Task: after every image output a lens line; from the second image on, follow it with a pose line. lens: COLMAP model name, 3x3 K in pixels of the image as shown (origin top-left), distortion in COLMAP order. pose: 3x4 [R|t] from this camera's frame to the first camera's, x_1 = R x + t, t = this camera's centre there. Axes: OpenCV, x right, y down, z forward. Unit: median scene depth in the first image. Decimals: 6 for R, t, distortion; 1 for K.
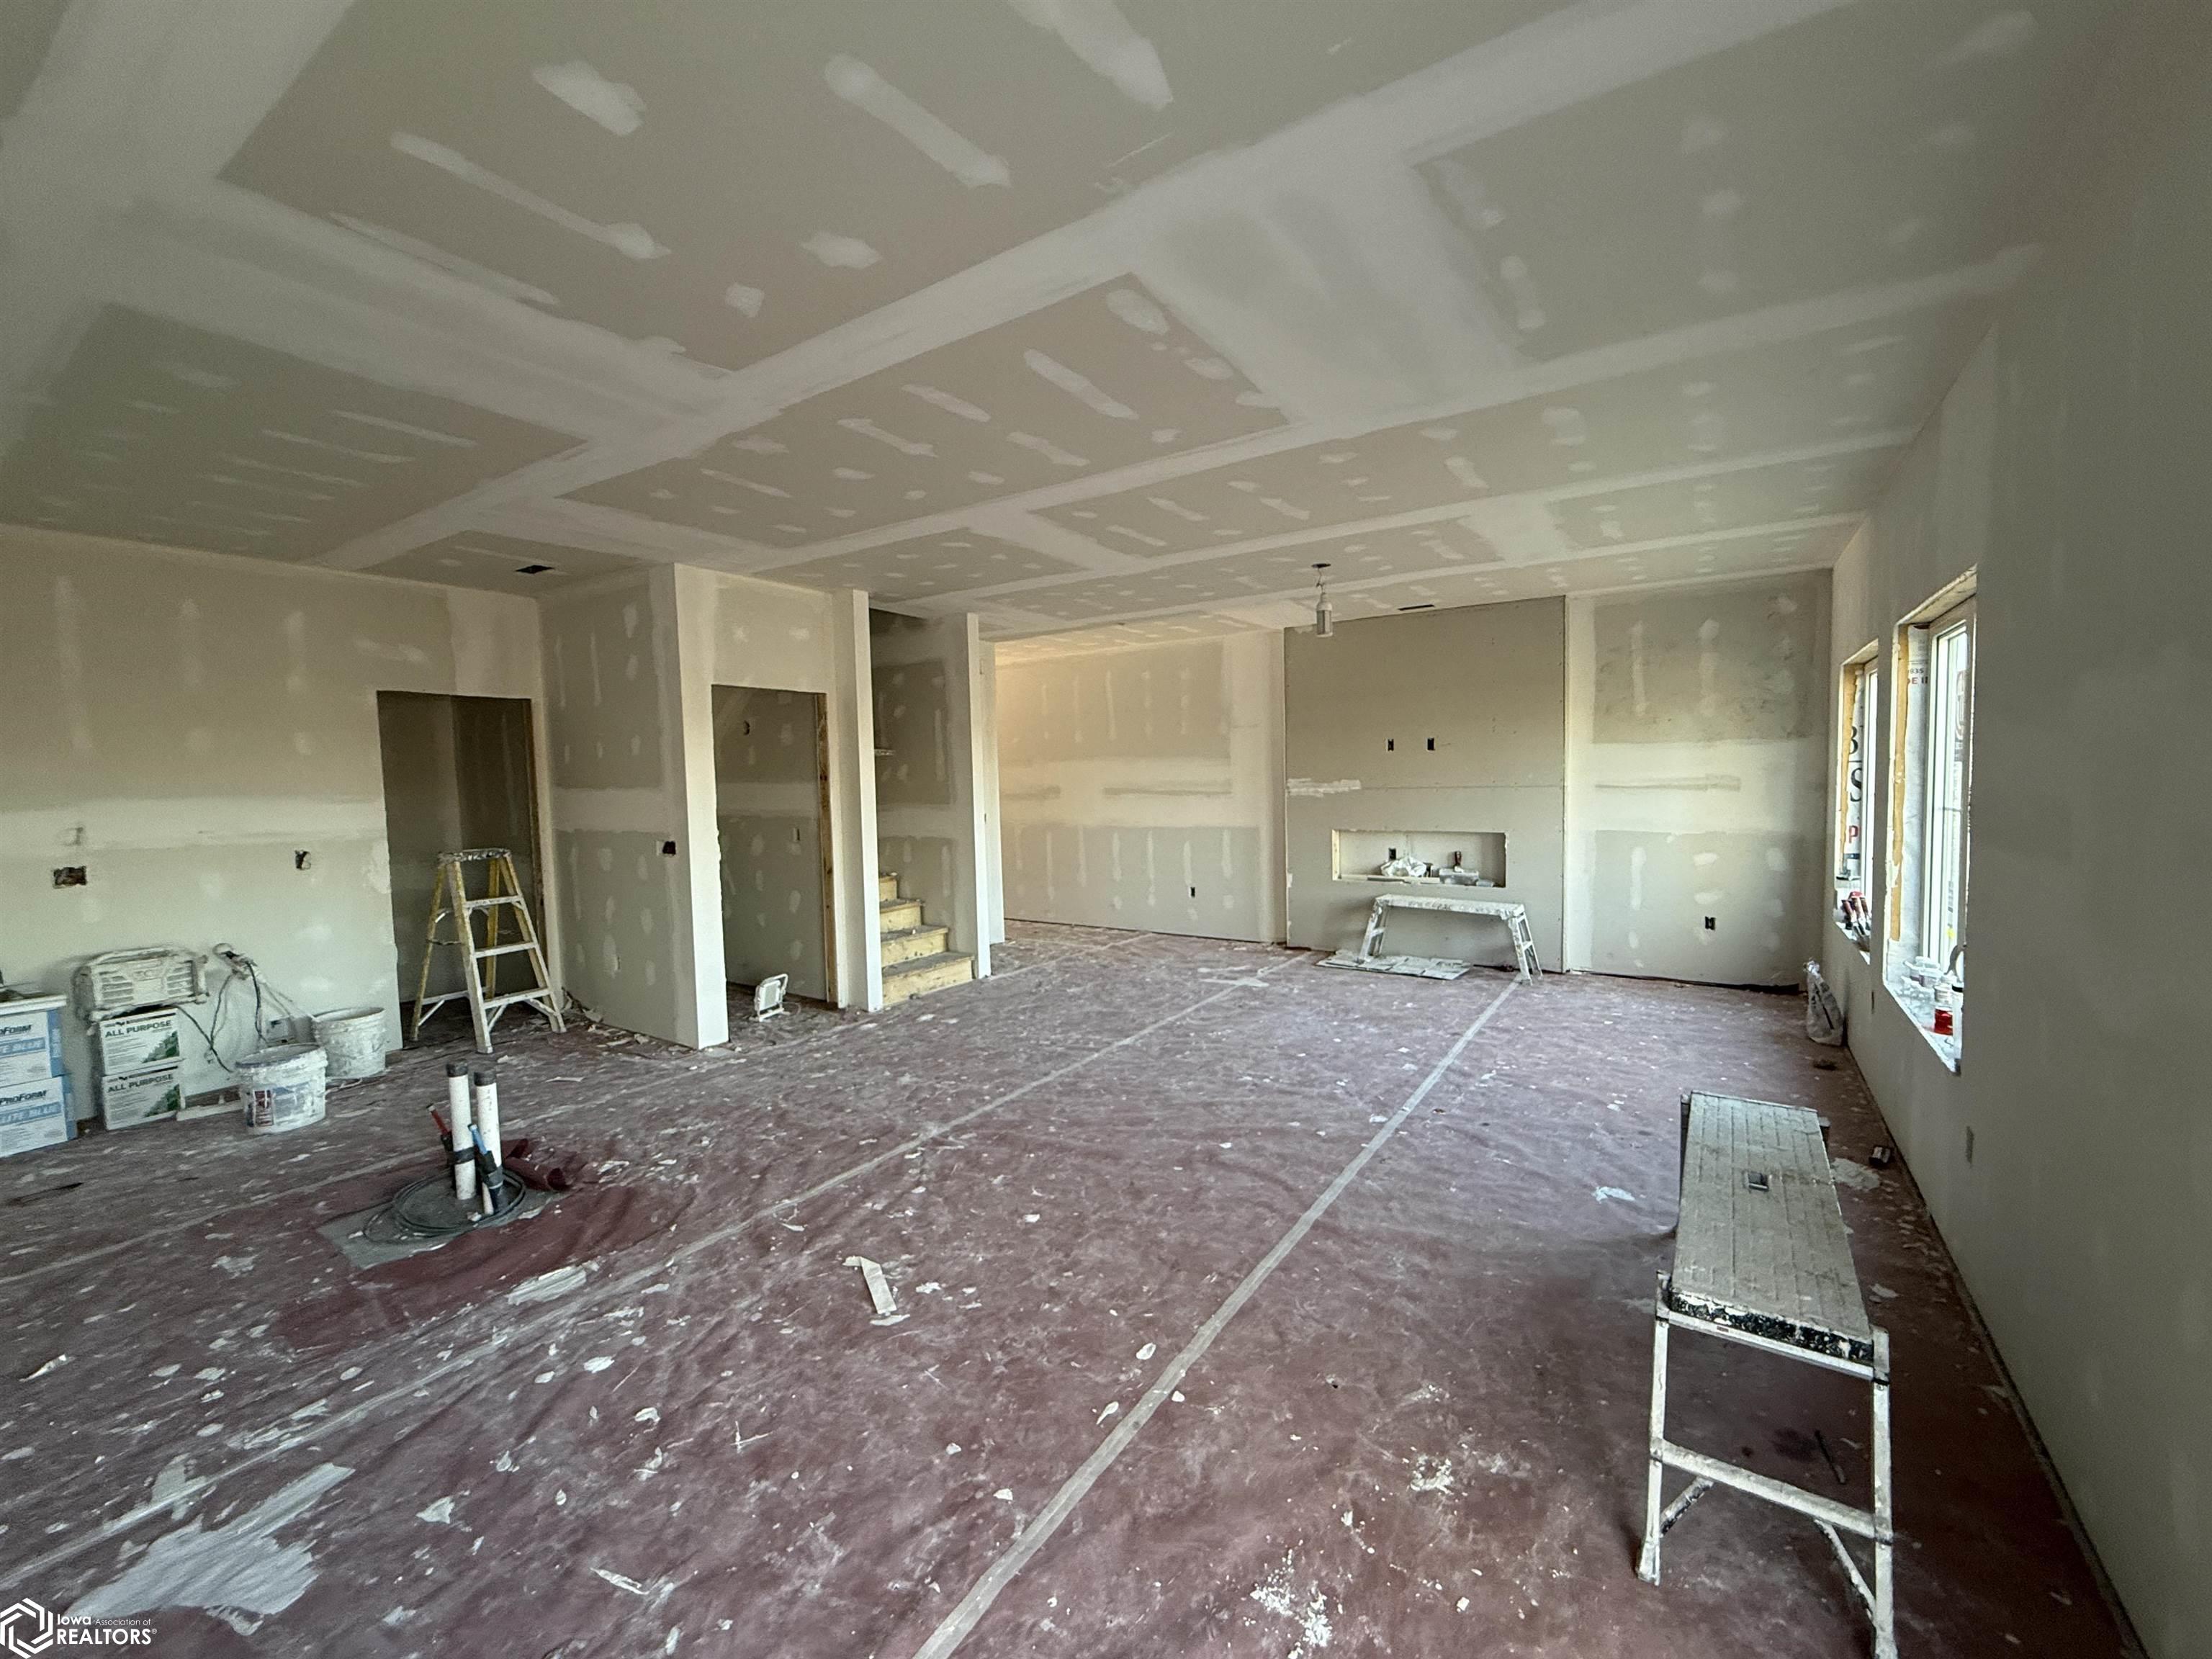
lens RADIAL K [[889.1, 0, 1106.2], [0, 889.1, 828.4], [0, 0, 1]] dist [-0.000717, -0.000014]
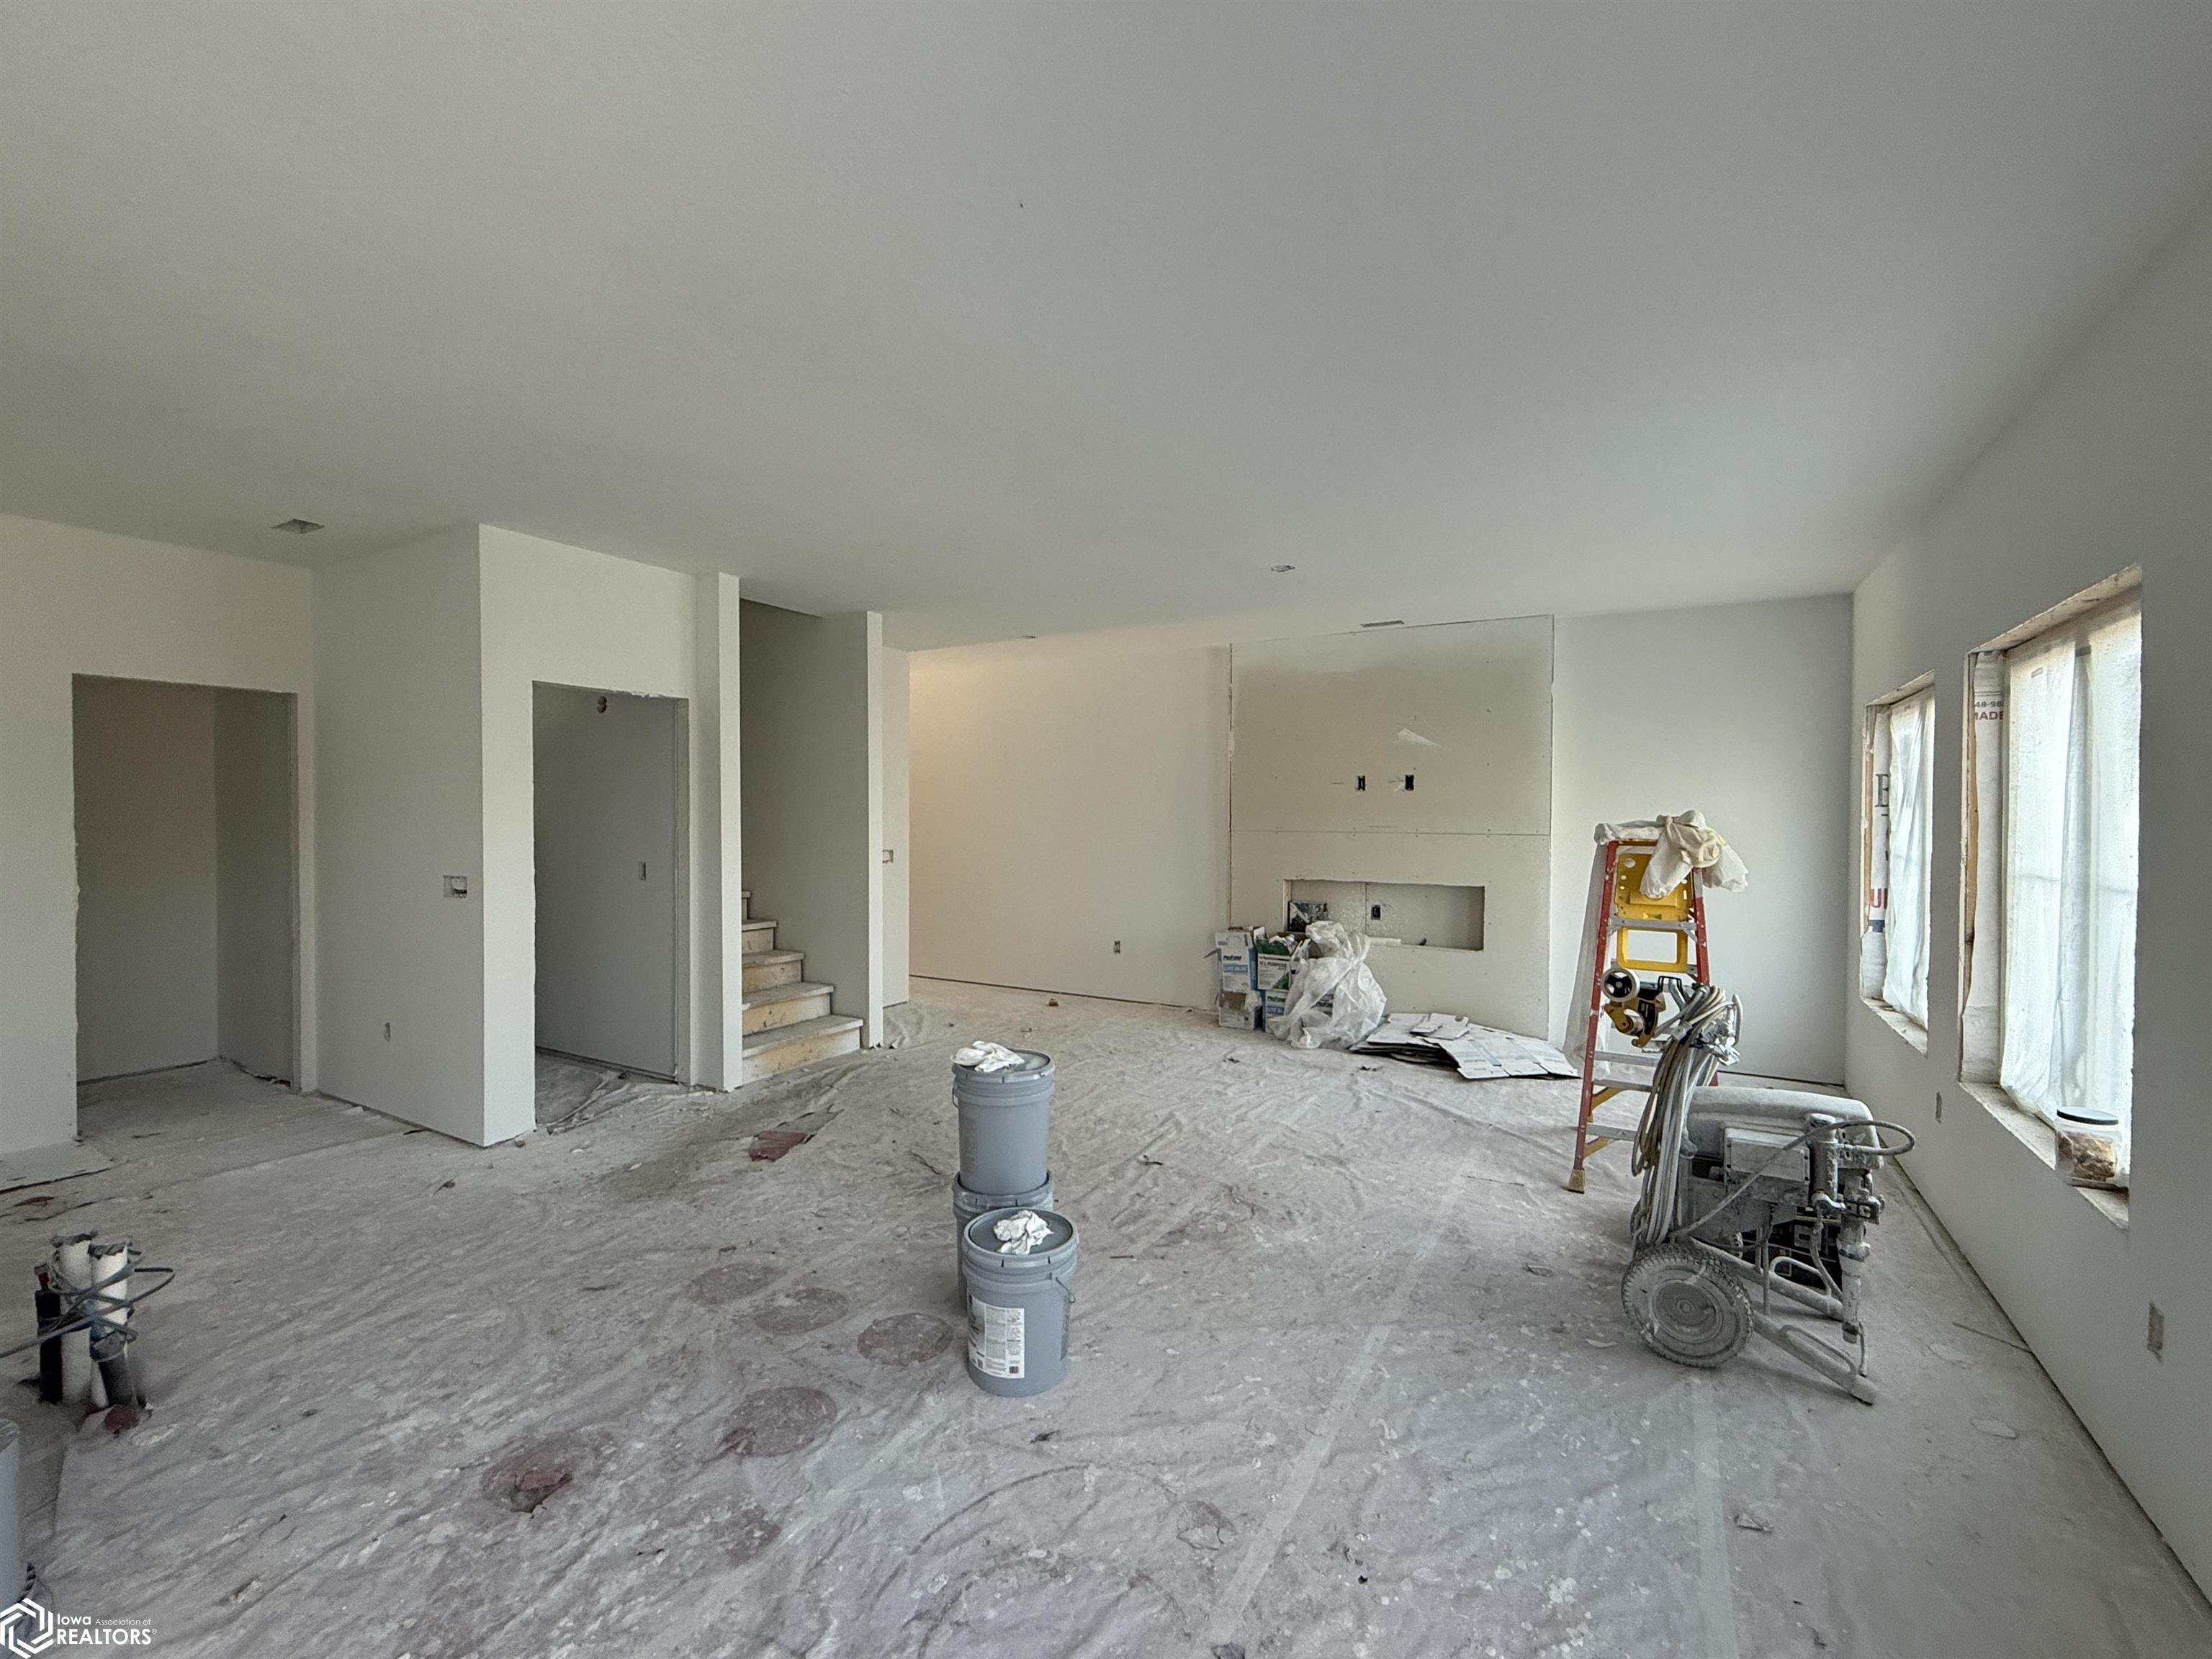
lens RADIAL K [[945.3, 0, 1106.5], [0, 945.3, 828.7], [0, 0, 1]] dist [-0.000322, 0.000012]
pose [[0.997429, 0.026033, 0.066763, 0.016580], [-0.023176, 0.998796, -0.043227, -0.003785], [-0.067808, 0.041569, 0.996832, 0.104914]]
